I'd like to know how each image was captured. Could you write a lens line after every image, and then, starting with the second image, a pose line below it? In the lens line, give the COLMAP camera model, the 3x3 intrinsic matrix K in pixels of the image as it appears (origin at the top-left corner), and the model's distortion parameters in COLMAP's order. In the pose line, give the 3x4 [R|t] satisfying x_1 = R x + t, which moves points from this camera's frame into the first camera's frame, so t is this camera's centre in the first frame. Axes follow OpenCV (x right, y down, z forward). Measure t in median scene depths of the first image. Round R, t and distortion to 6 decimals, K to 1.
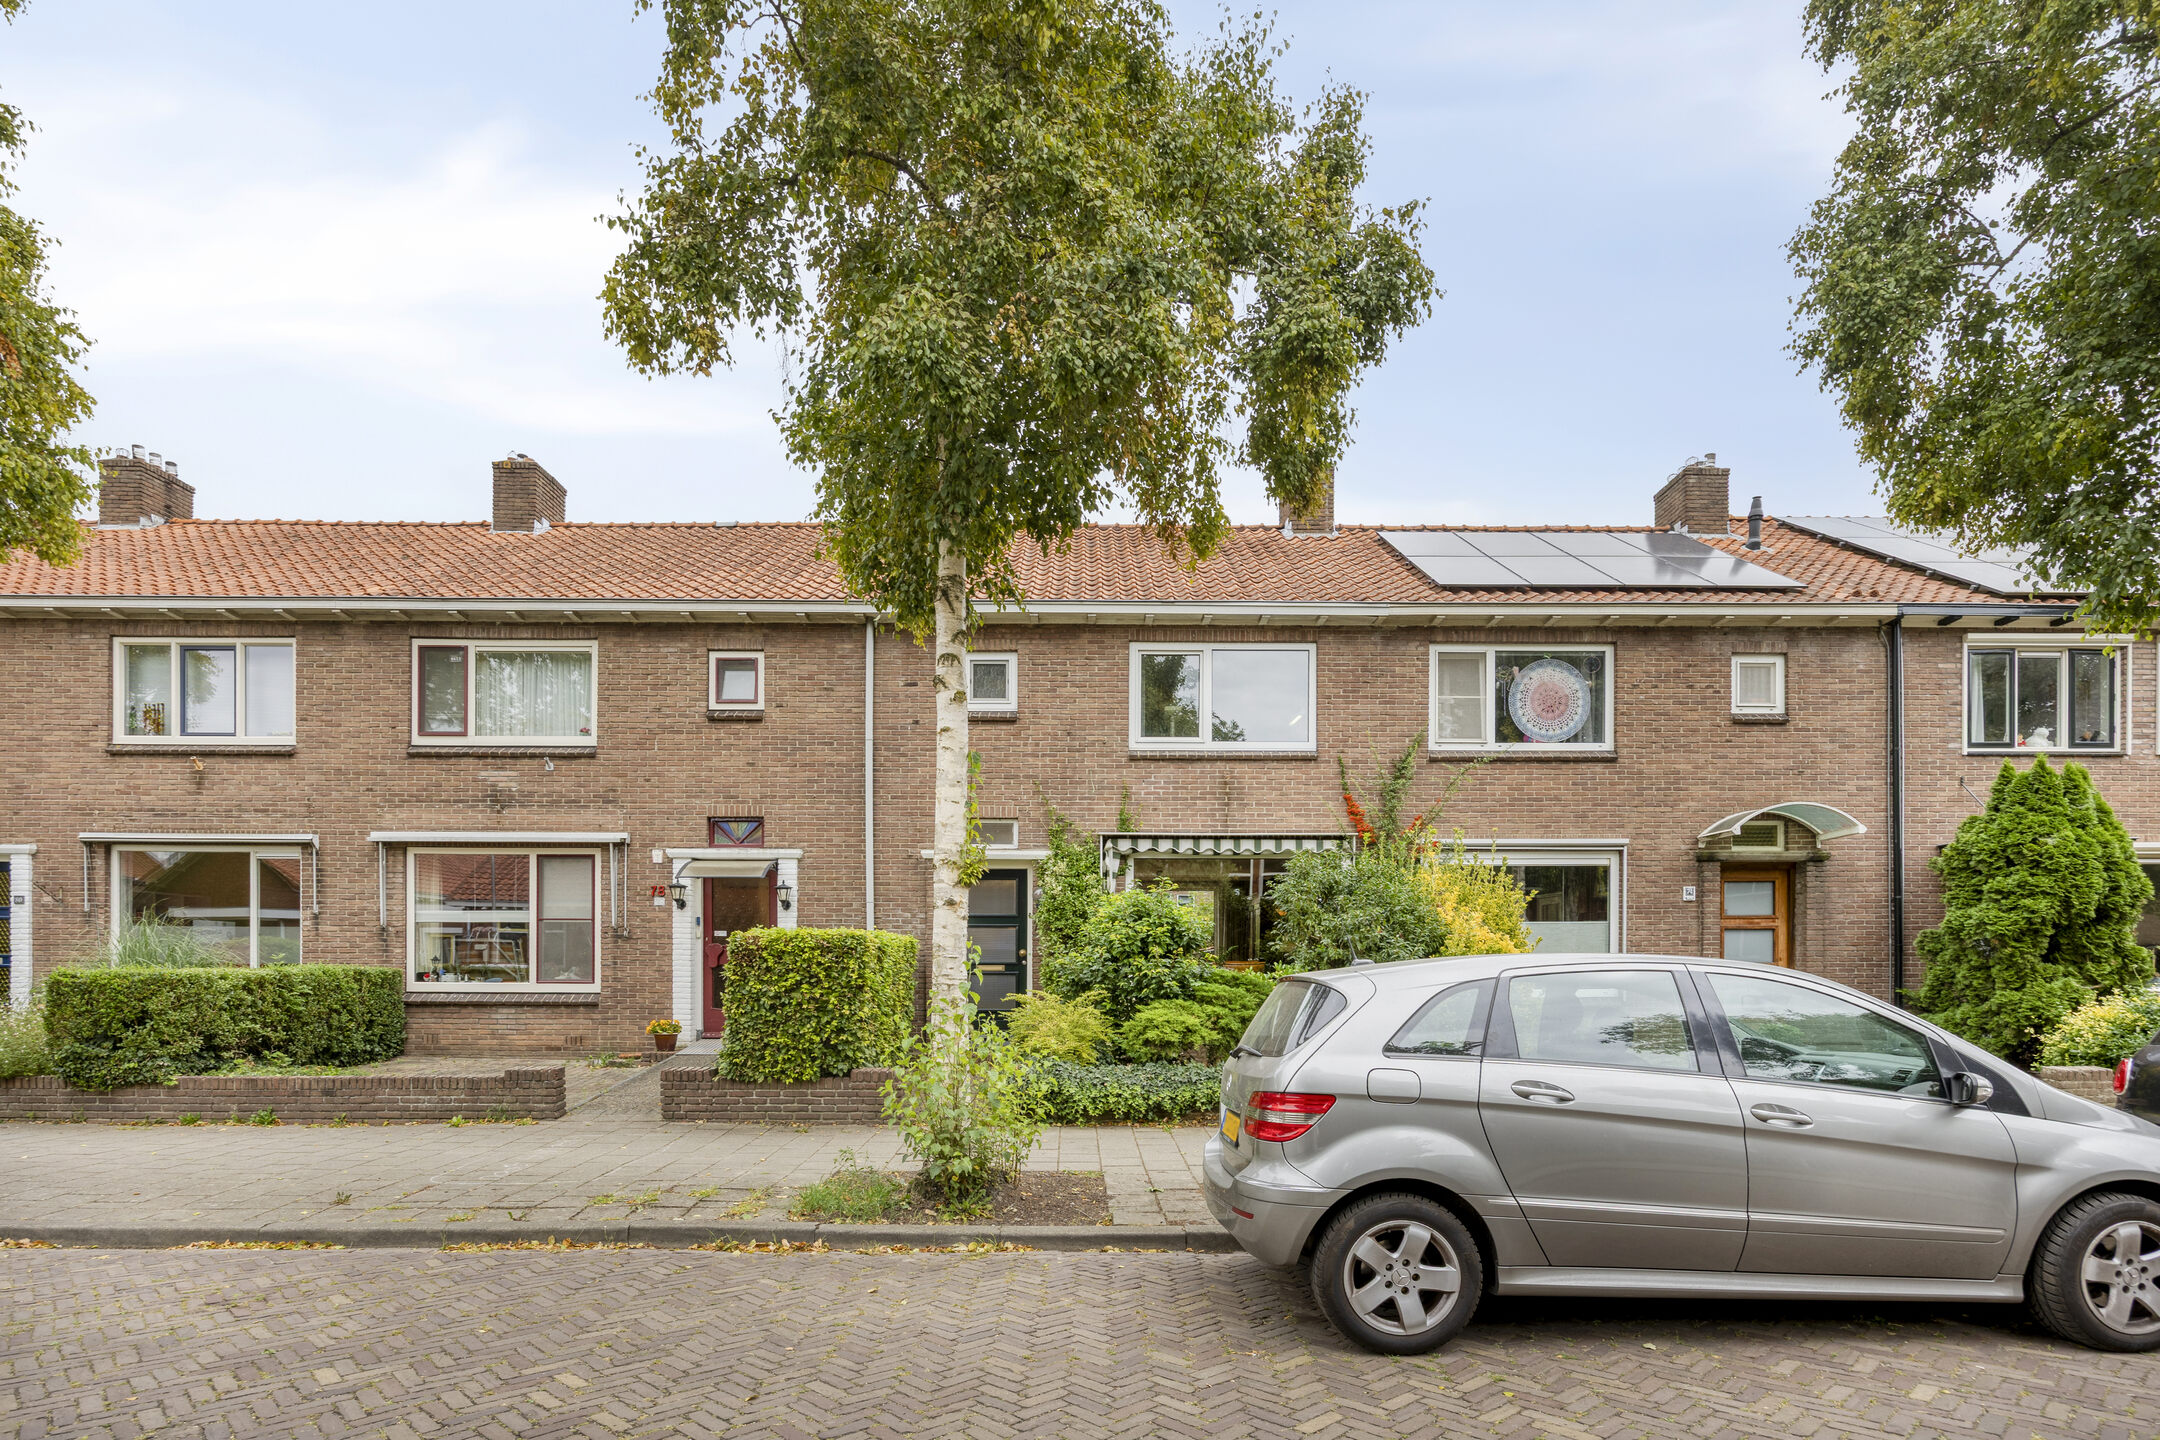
lens RADIAL K [[1062.7, 0, 1081.9], [0, 1062.7, 977.9], [0, 0, 1]] dist [-0.009744, -0.000235]
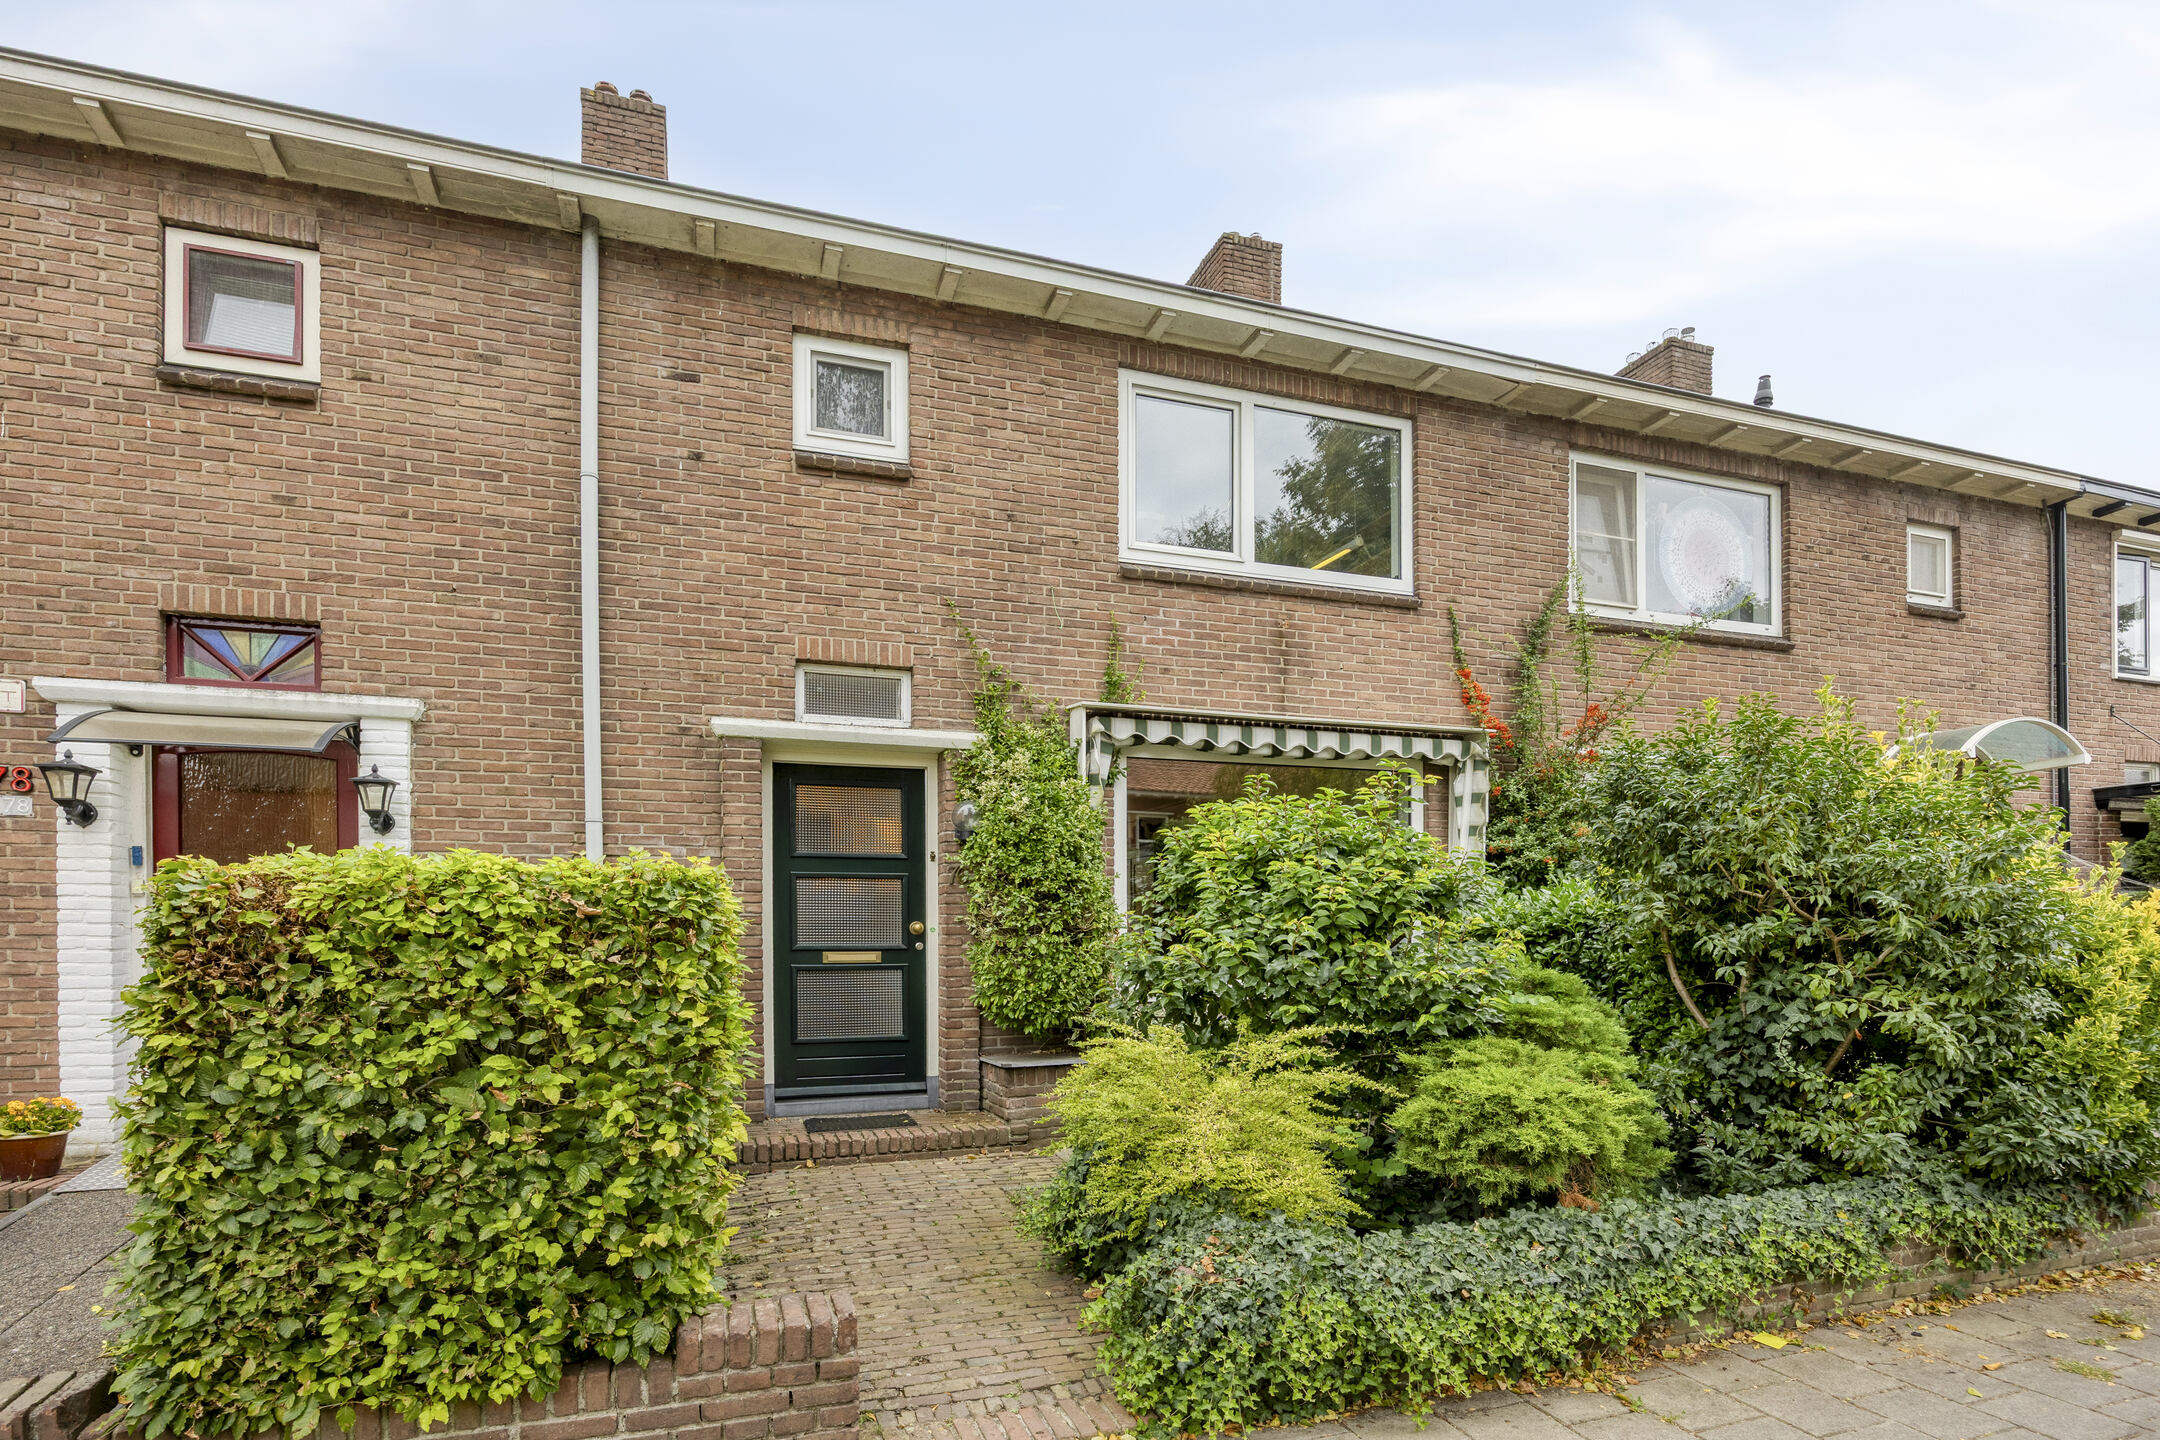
lens RADIAL K [[995.6, 0, 1096.6], [0, 995.6, 941.4], [0, 0, 1]] dist [-0.008786, 0.000100]
pose [[0.933039, -0.009360, 0.359652, -0.162584], [0.011203, 0.999933, -0.003041, -0.015627], [-0.359600, 0.006866, 0.933081, 0.551904]]
